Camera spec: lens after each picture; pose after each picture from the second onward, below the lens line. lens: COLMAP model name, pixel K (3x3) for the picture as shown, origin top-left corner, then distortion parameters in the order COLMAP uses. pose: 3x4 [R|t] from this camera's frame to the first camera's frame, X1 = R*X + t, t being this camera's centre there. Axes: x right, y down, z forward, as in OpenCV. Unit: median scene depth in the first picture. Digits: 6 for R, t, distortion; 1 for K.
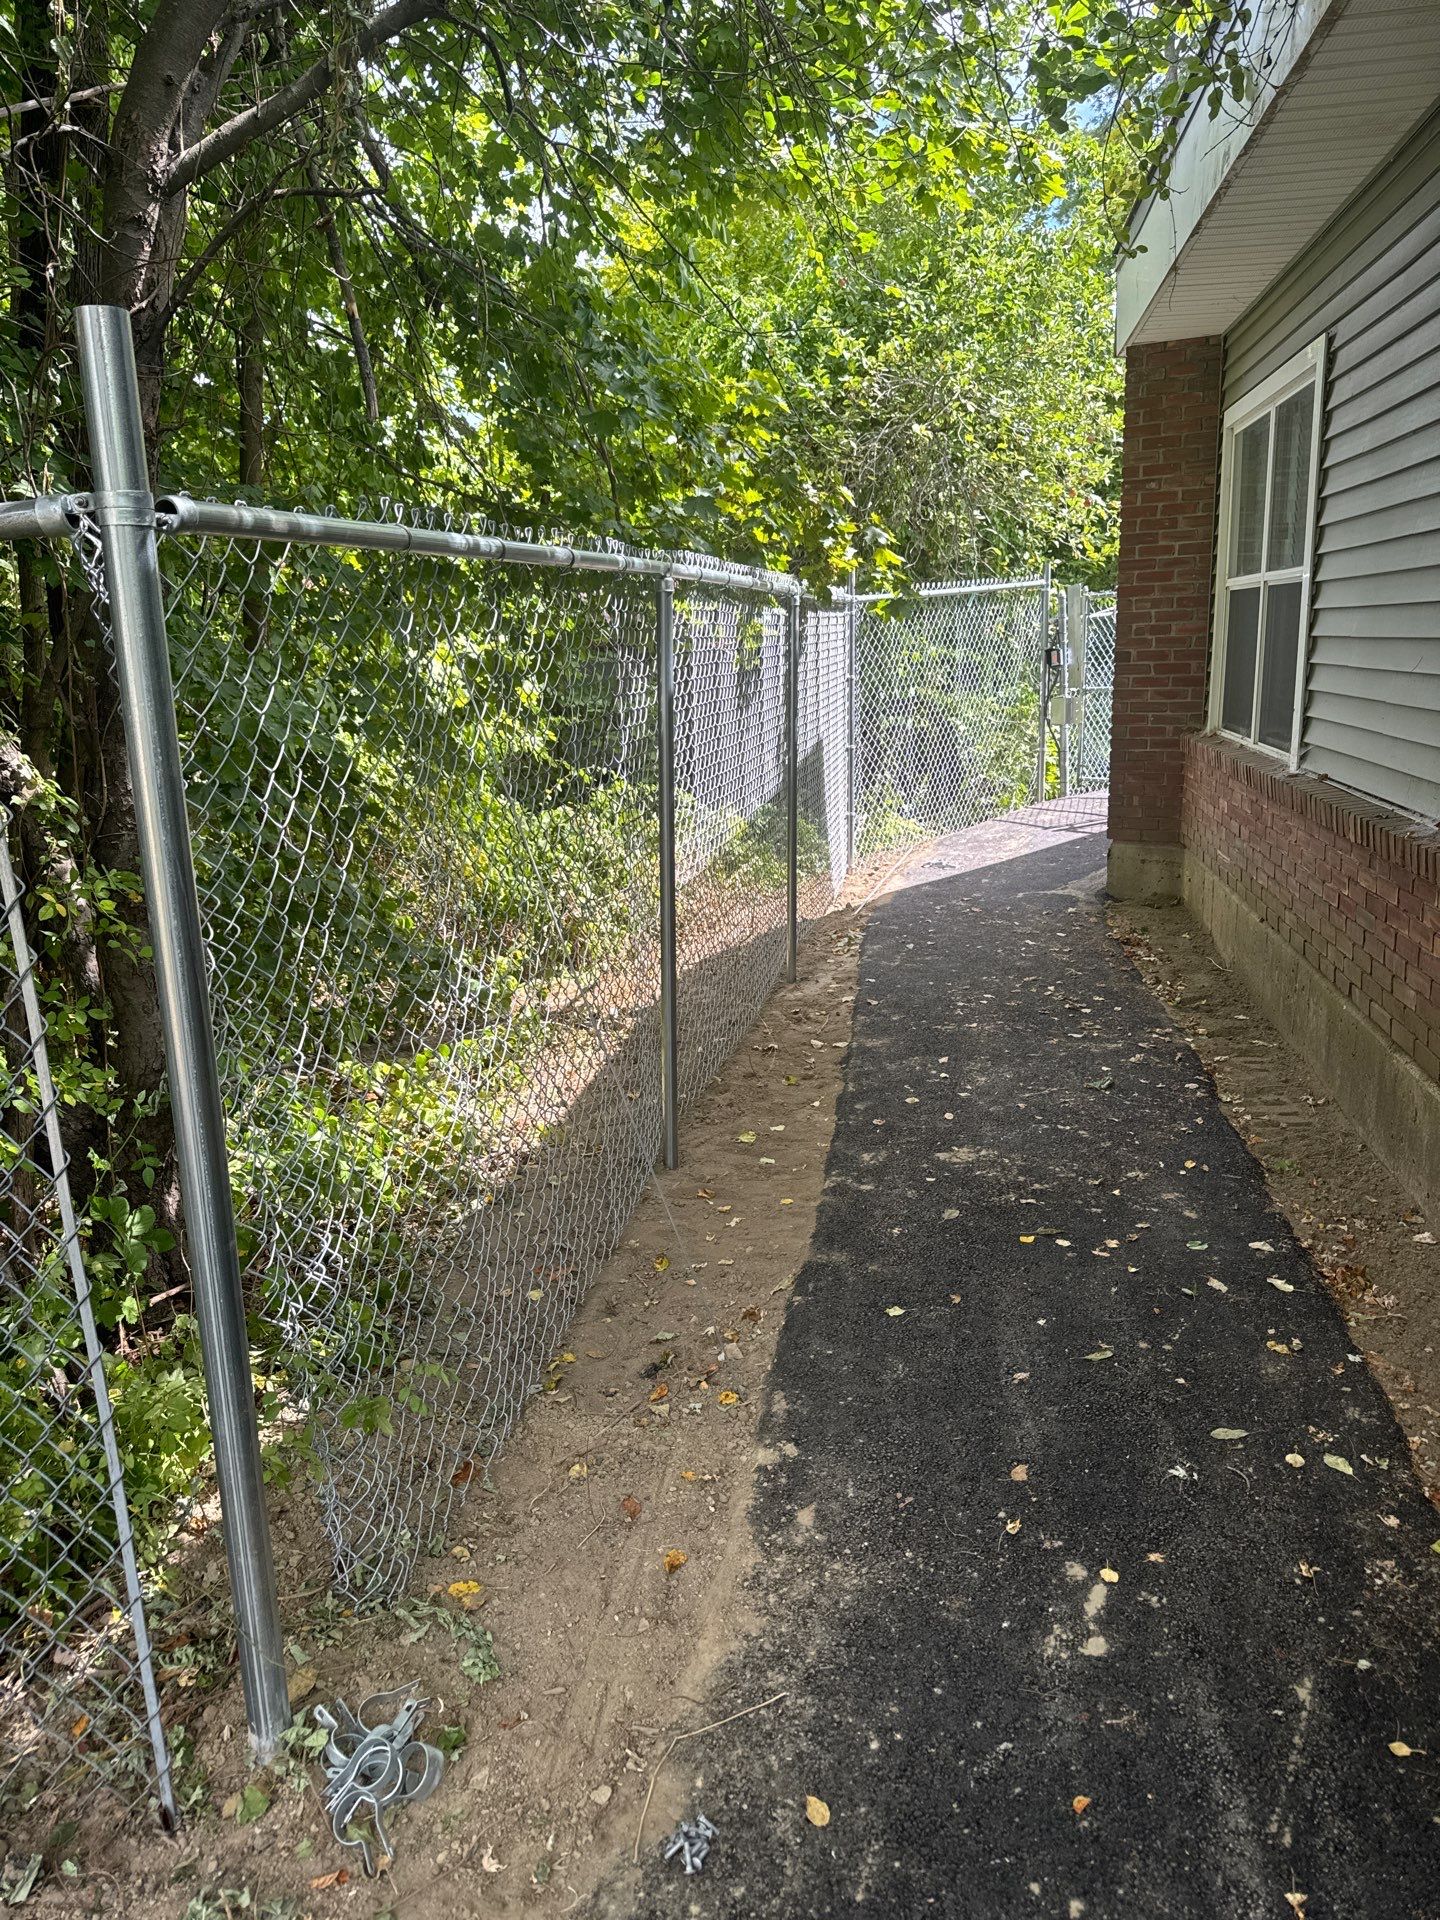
lens RADIAL K [[1380.5, 0, 720.0], [0, 1380.5, 960.0], [0, 0, 1]] dist [0.004842, -0.021408]
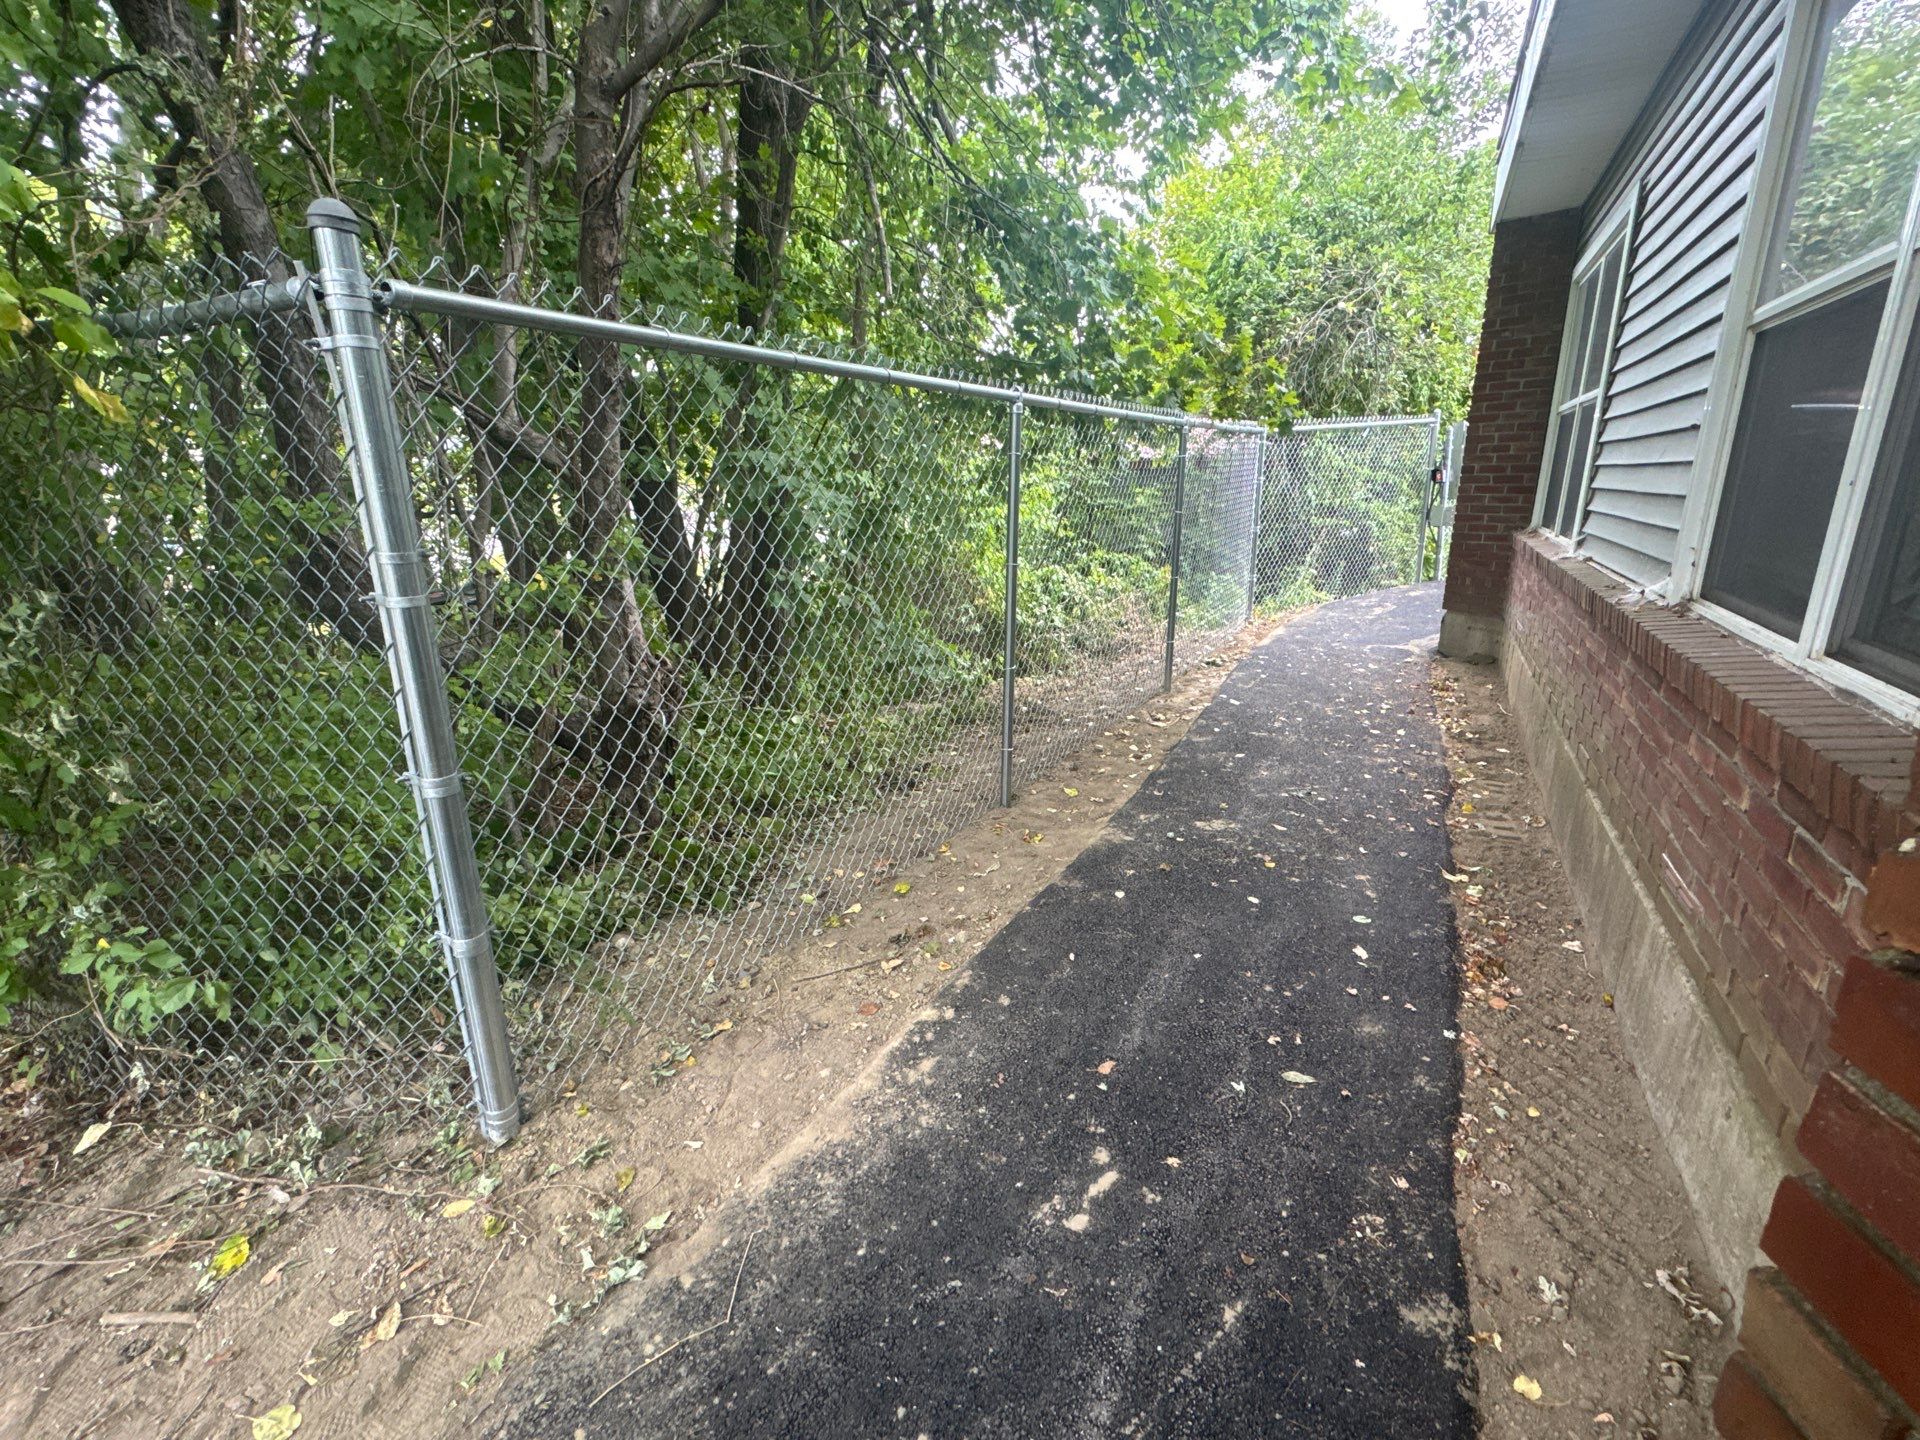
lens RADIAL K [[857.6, 0, 960.0], [0, 857.6, 720.0], [0, 0, 1]] dist [-0.002746, -0.001023]
pose [[0.948121, 0.099219, -0.302030, 0.151064], [-0.083818, 0.994451, 0.063568, 0.006182], [0.306662, -0.034955, 0.951177, 0.109588]]
